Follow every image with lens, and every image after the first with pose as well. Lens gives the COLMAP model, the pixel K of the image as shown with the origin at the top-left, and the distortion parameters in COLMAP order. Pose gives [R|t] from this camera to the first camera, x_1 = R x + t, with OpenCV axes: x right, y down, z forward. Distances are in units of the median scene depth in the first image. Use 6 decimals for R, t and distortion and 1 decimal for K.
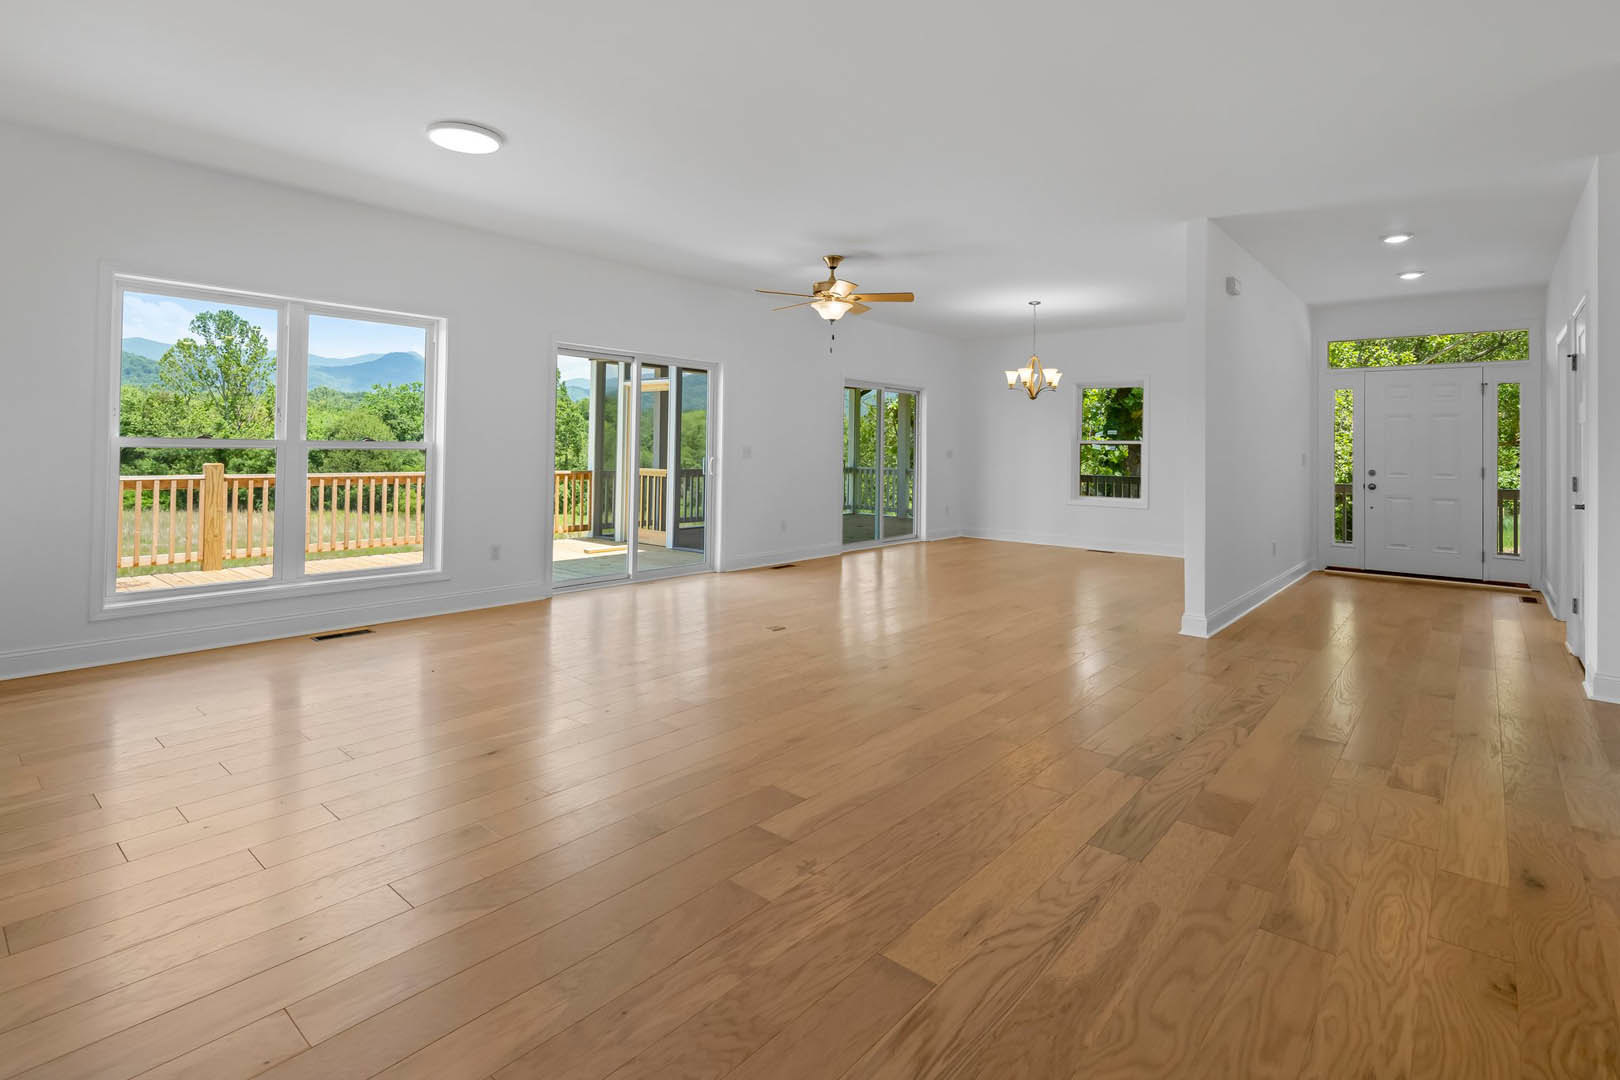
lens RADIAL K [[787.7, 0, 791.6], [0, 787.7, 452.9], [0, 0, 1]] dist [0.002717, -0.002884]
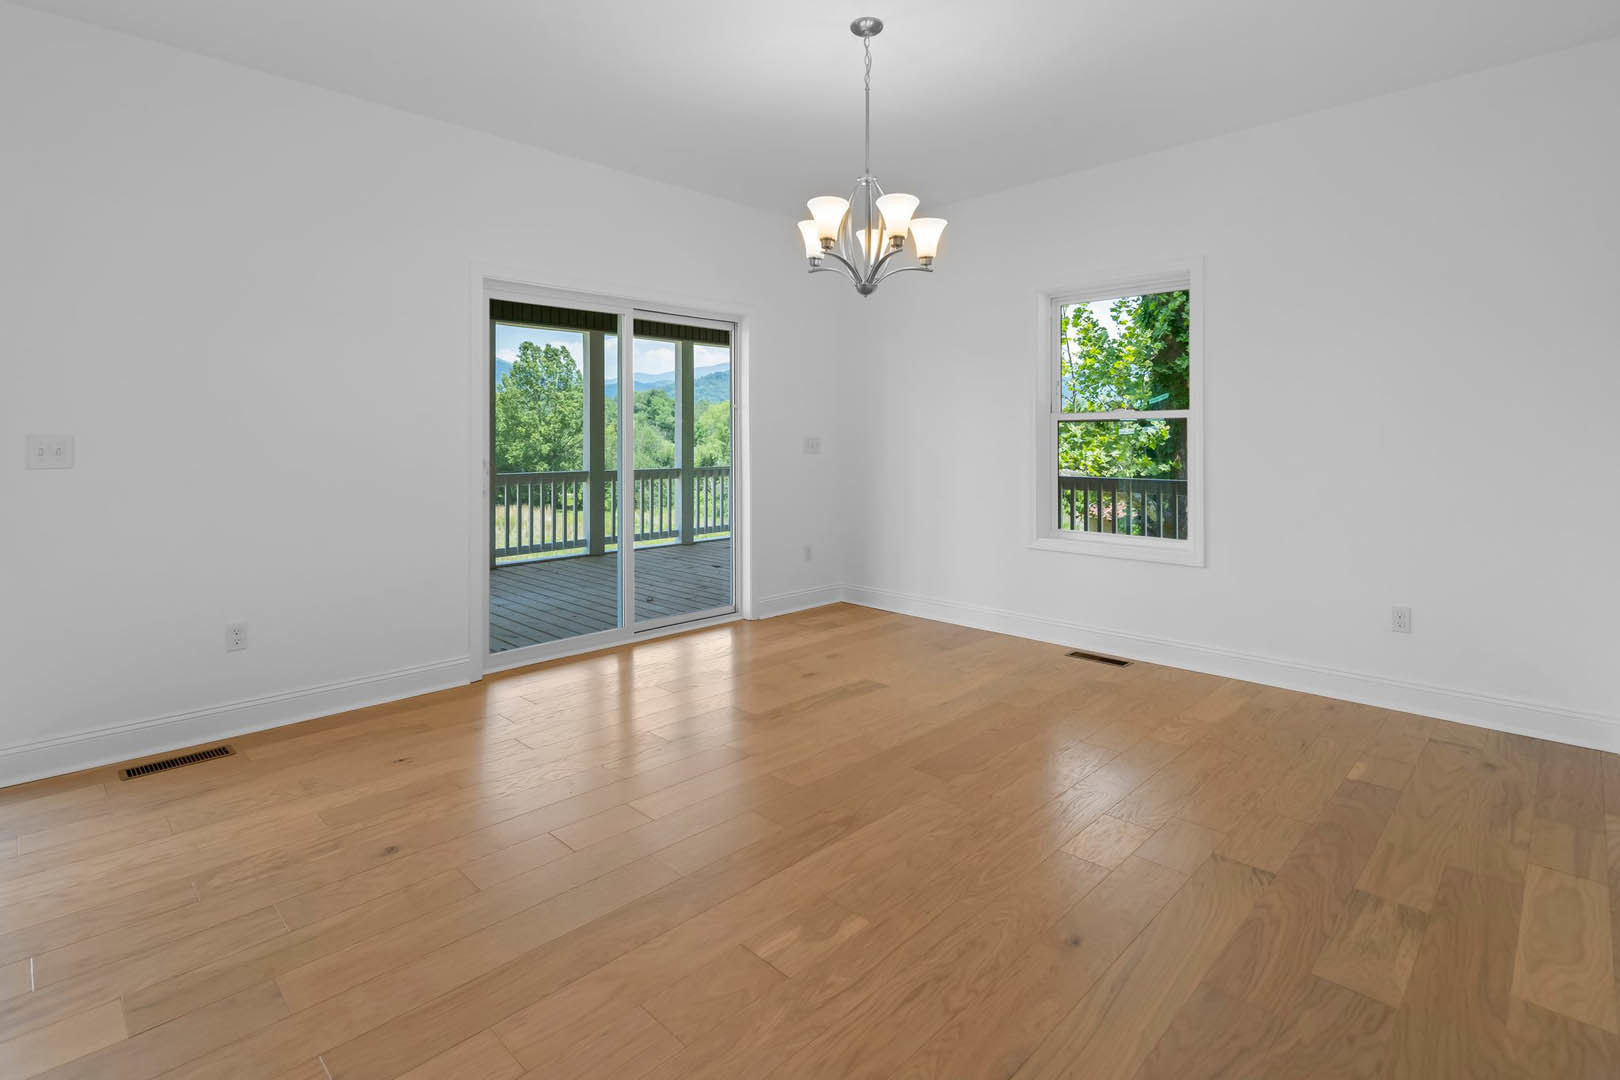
lens RADIAL K [[787.7, 0, 787.4], [0, 787.7, 452.2], [0, 0, 1]] dist [0.002717, -0.002884]
pose [[0.996421, -0.017982, -0.082595, 0.240609], [0.018166, 0.999834, 0.001480, 0.004135], [0.082555, -0.002975, 0.996582, 0.508358]]
